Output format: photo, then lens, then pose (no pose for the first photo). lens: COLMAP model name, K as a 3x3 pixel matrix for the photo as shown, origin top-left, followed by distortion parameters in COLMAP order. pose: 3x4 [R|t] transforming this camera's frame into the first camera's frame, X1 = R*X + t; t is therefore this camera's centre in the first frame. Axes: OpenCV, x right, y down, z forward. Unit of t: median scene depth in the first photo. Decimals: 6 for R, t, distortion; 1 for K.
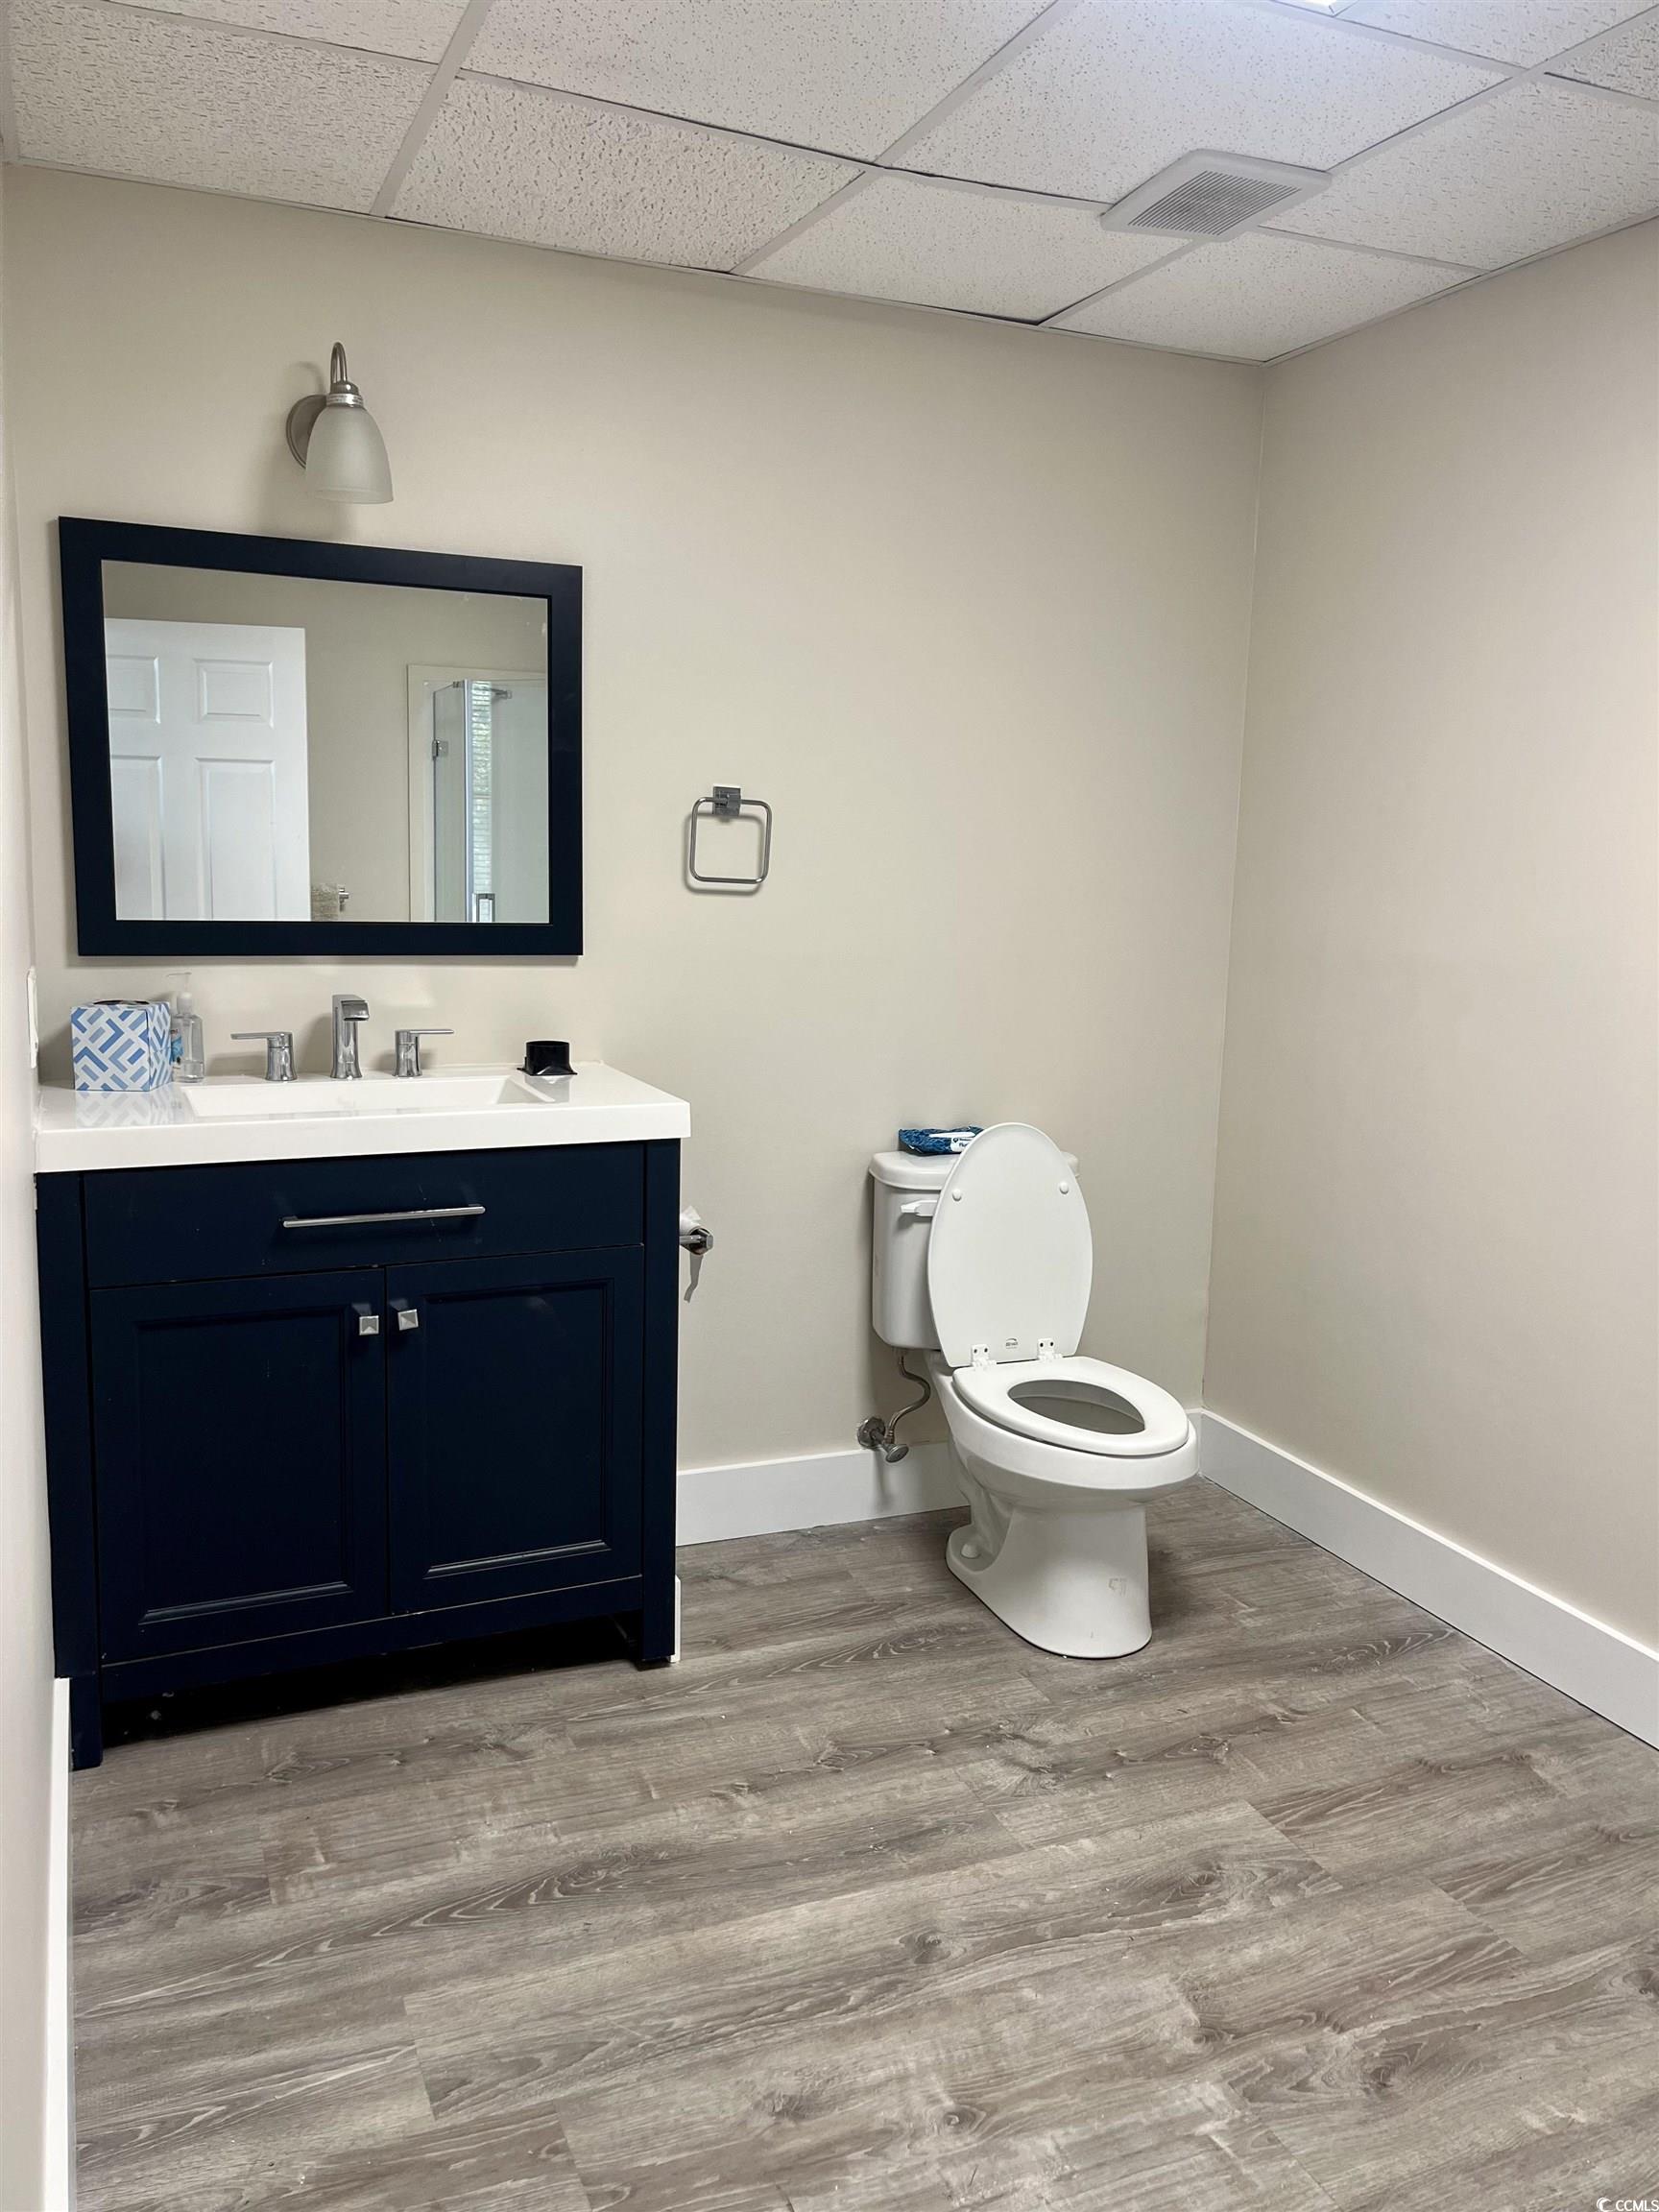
lens RADIAL K [[1722.0, 0, 829.4], [0, 1722.0, 1106.9], [0, 0, 1]] dist [0.051650, -0.073754]
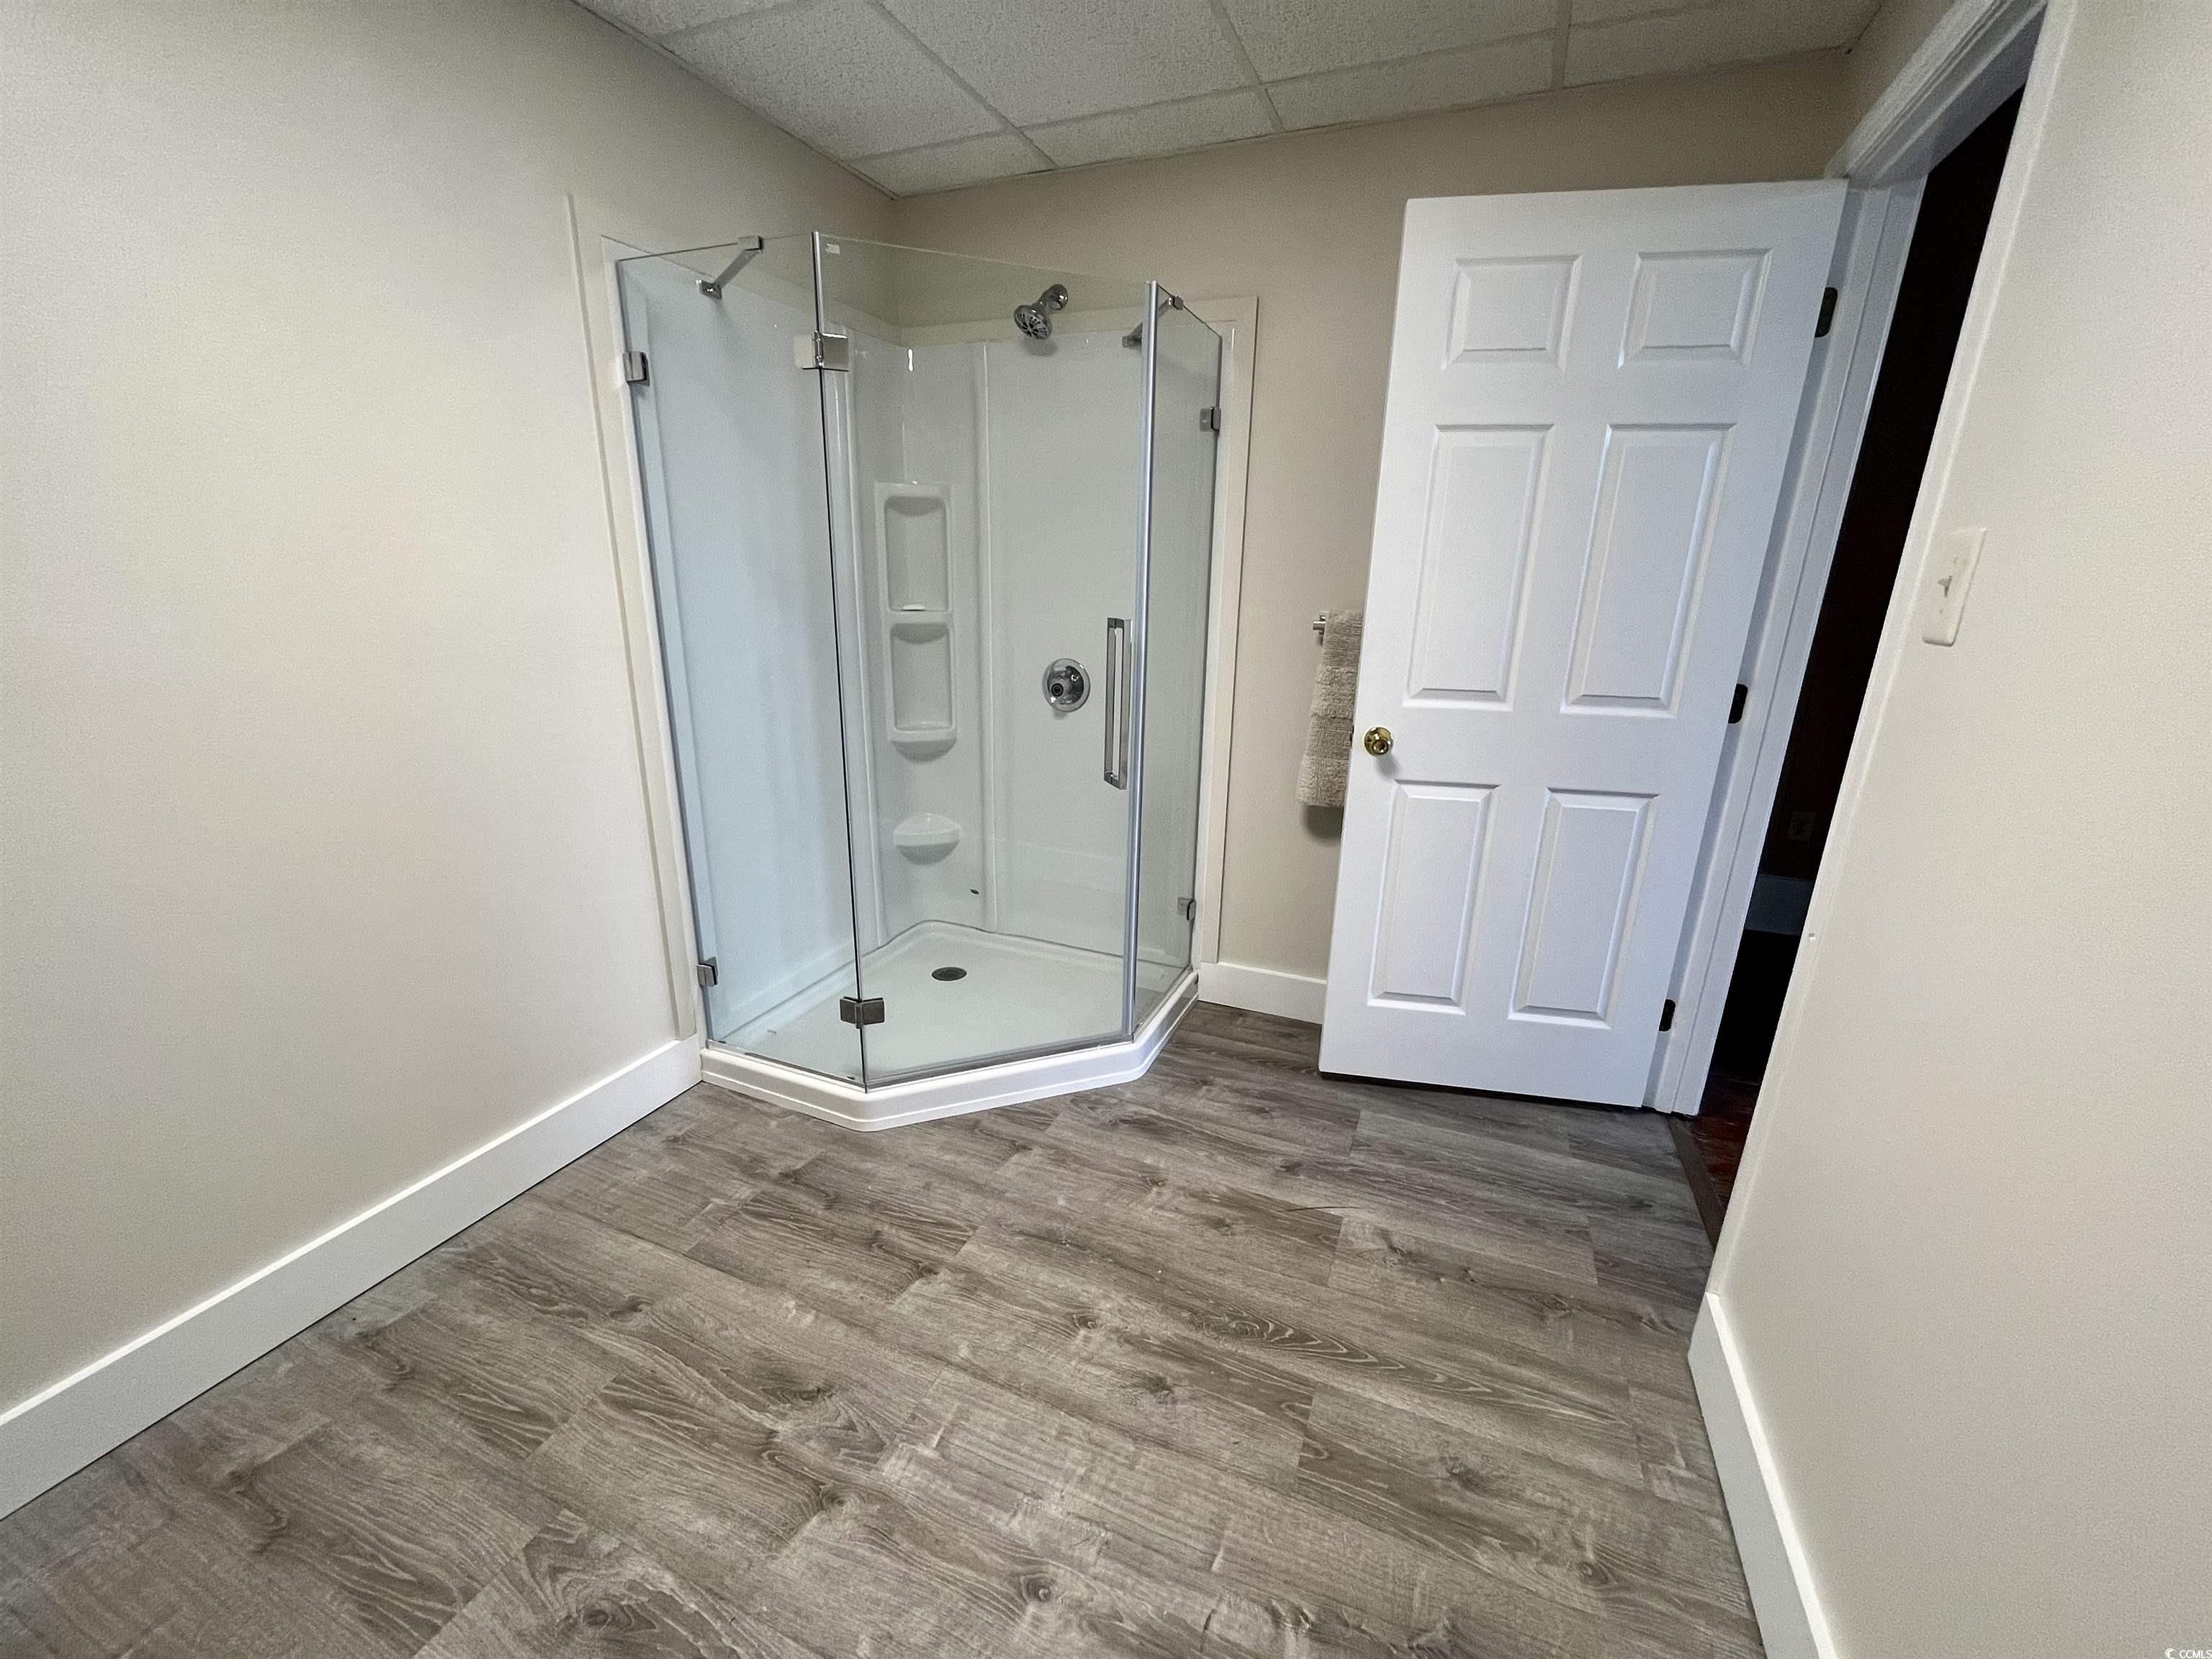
lens RADIAL K [[895.0, 0, 1110.9], [0, 895.0, 822.2], [0, 0, 1]] dist [-0.002540, -0.000742]
pose [[-0.695546, -0.231667, 0.680107, -0.256854], [0.075036, 0.917991, 0.389438, -0.154444], [-0.714552, 0.321905, -0.621122, 1.148727]]
